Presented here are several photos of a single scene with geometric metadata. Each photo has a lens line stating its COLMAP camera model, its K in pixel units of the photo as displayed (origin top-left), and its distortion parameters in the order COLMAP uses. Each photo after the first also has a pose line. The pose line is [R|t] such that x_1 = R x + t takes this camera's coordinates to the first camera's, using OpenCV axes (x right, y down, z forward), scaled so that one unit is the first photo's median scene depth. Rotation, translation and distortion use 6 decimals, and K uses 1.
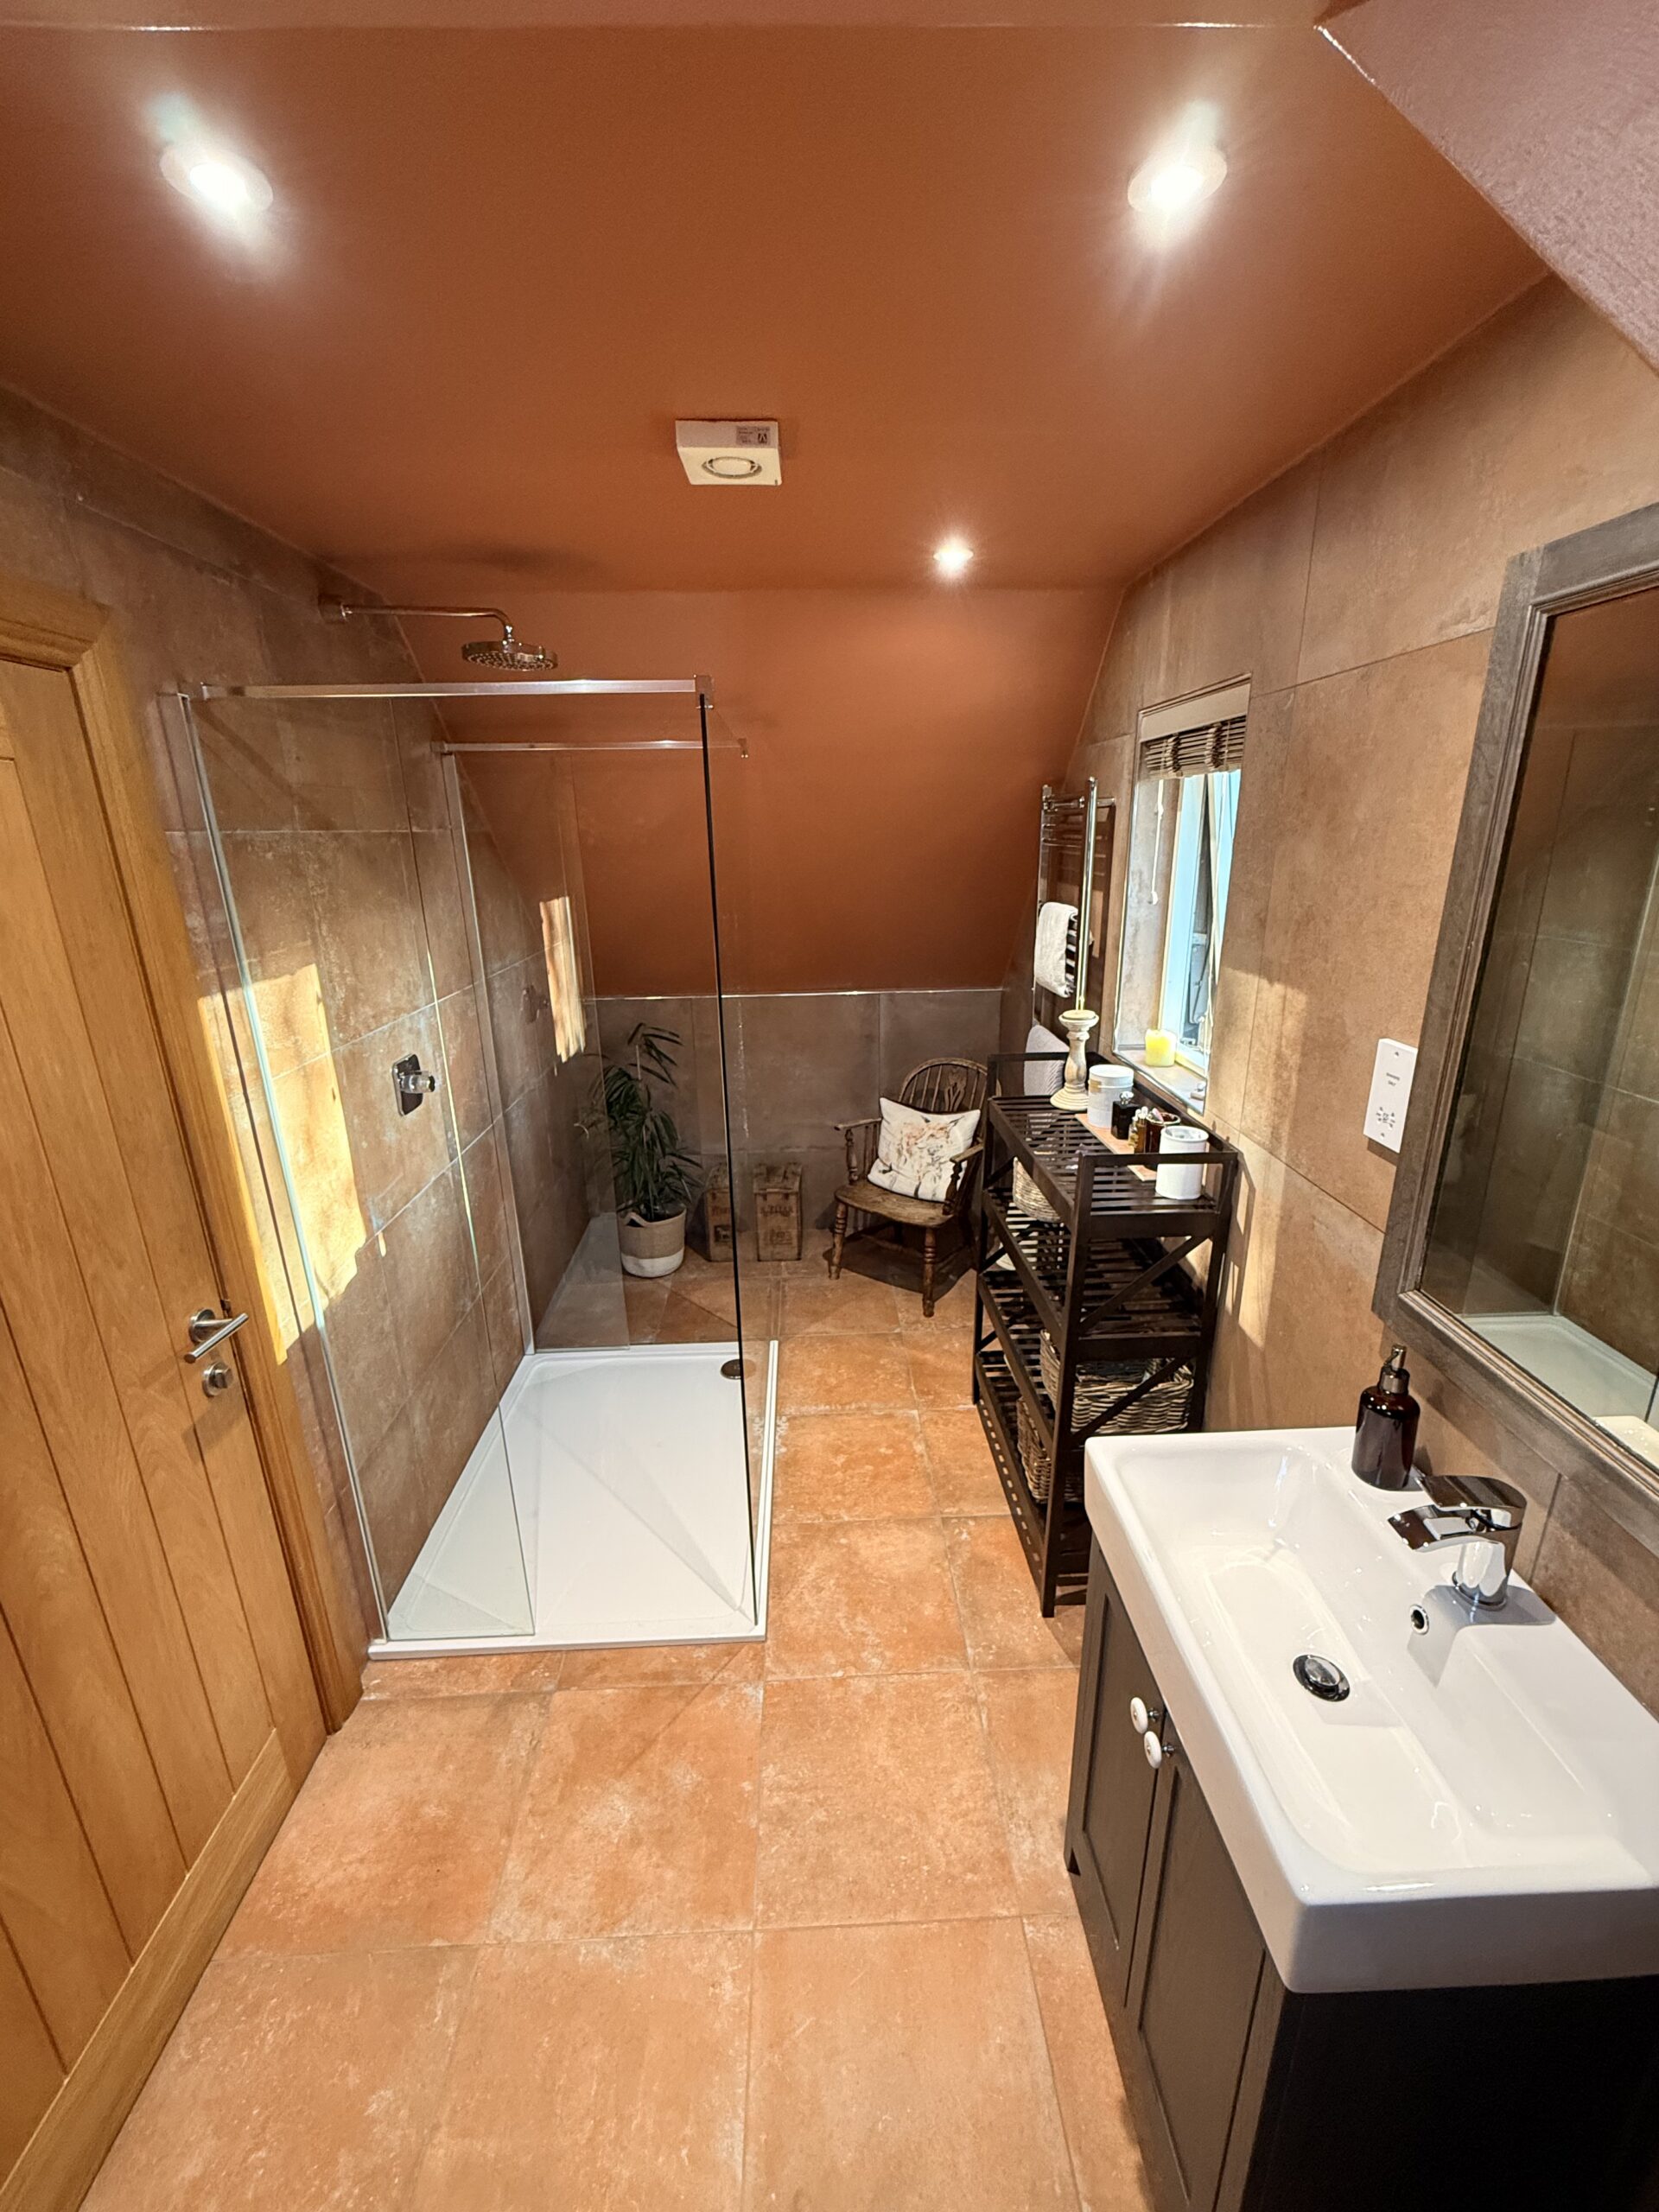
lens RADIAL K [[881.7, 0, 833.1], [0, 881.7, 1101.7], [0, 0, 1]] dist [-0.006595, 0.001978]
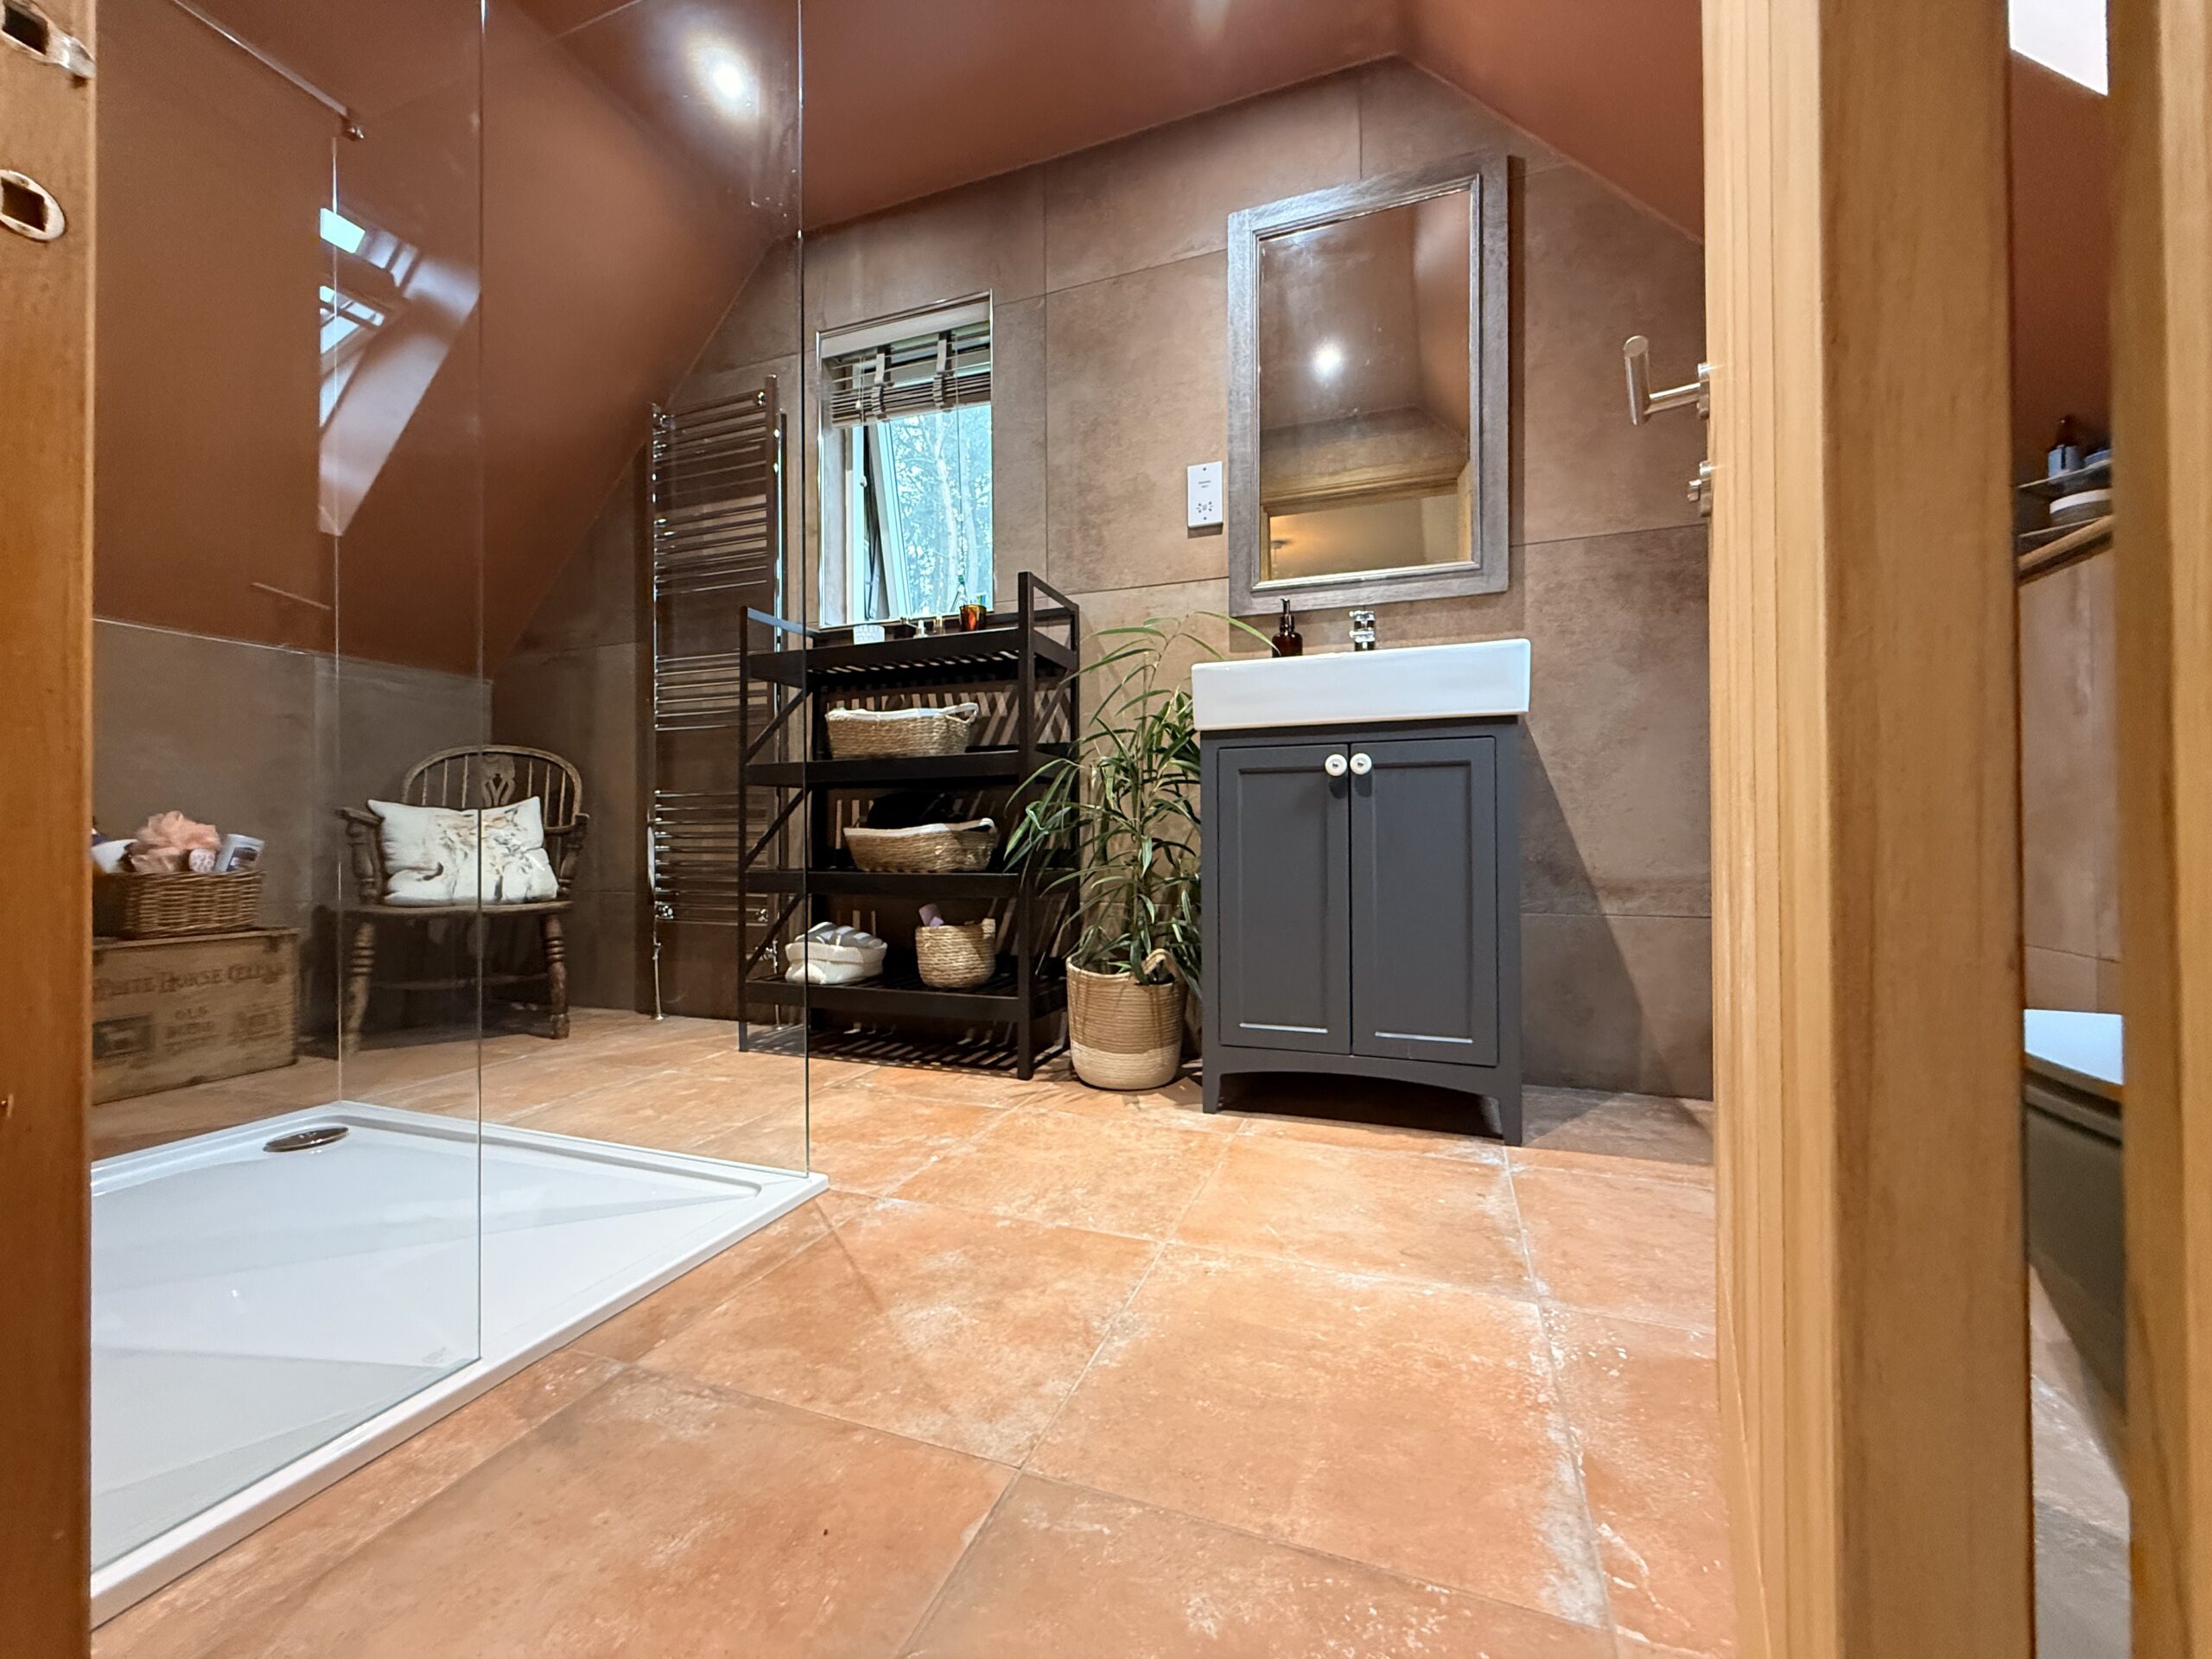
lens RADIAL K [[881.7, 0, 1106.0], [0, 881.7, 832.7], [0, 0, 1]] dist [-0.006595, 0.001978]
pose [[0.379351, 0.017015, 0.925097, -0.764411], [0.276822, 0.951947, -0.131024, 0.595829], [-0.882872, 0.305791, 0.356412, 0.568691]]
